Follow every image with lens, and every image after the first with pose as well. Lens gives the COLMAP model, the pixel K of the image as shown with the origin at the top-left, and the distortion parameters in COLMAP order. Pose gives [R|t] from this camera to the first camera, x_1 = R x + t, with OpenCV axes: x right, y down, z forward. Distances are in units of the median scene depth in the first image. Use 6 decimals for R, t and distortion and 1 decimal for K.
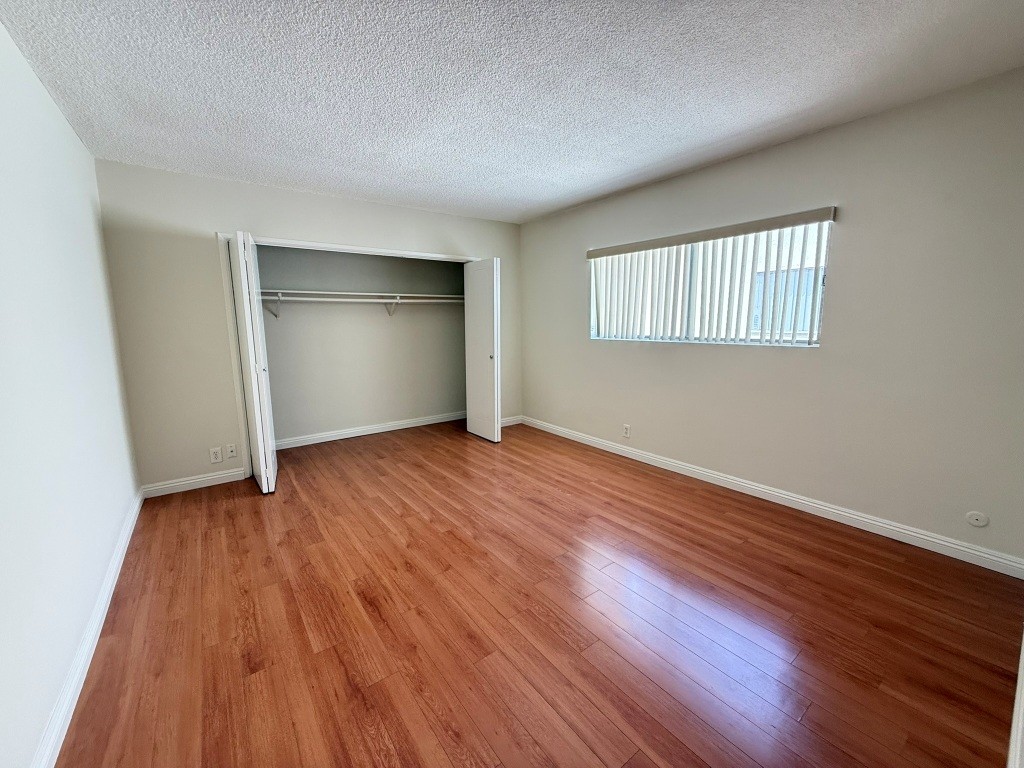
lens RADIAL K [[408.0, 0, 508.1], [0, 408.0, 384.4], [0, 0, 1]] dist [-0.000586, 0.000258]
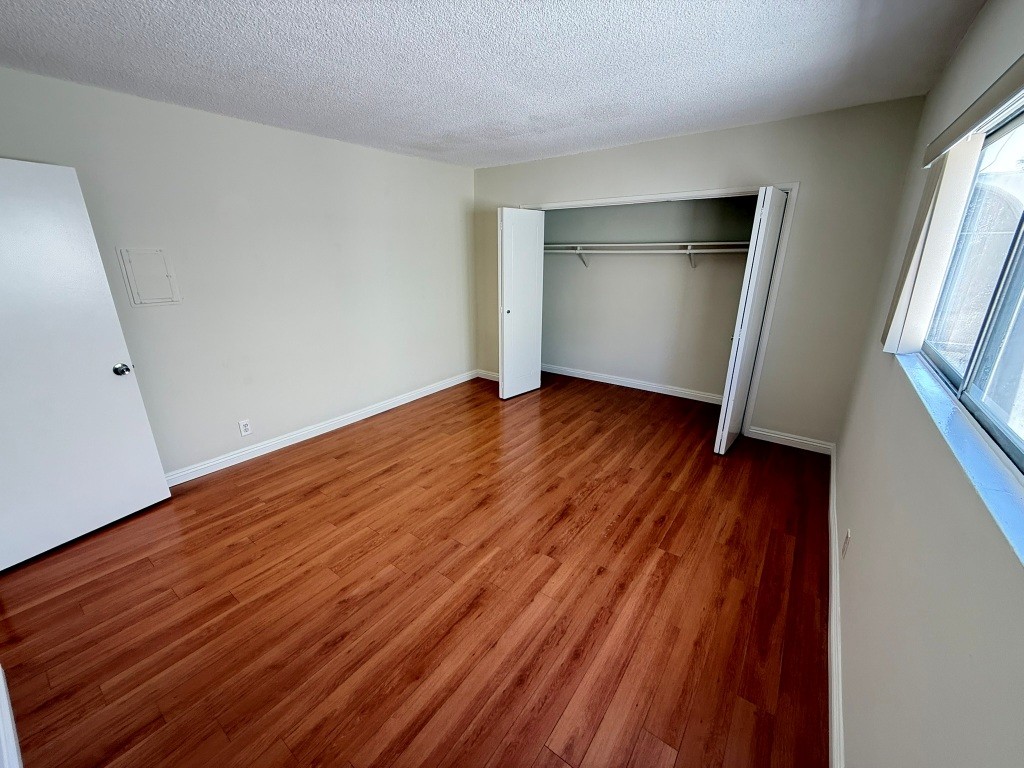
lens RADIAL K [[409.5, 0, 510.2], [0, 409.5, 382.7], [0, 0, 1]] dist [0.002560, 0.000286]
pose [[0.290900, 0.303229, -0.907430, 0.742258], [-0.145666, 0.951427, 0.271234, -0.188712], [0.945600, 0.053280, 0.320940, 0.601015]]
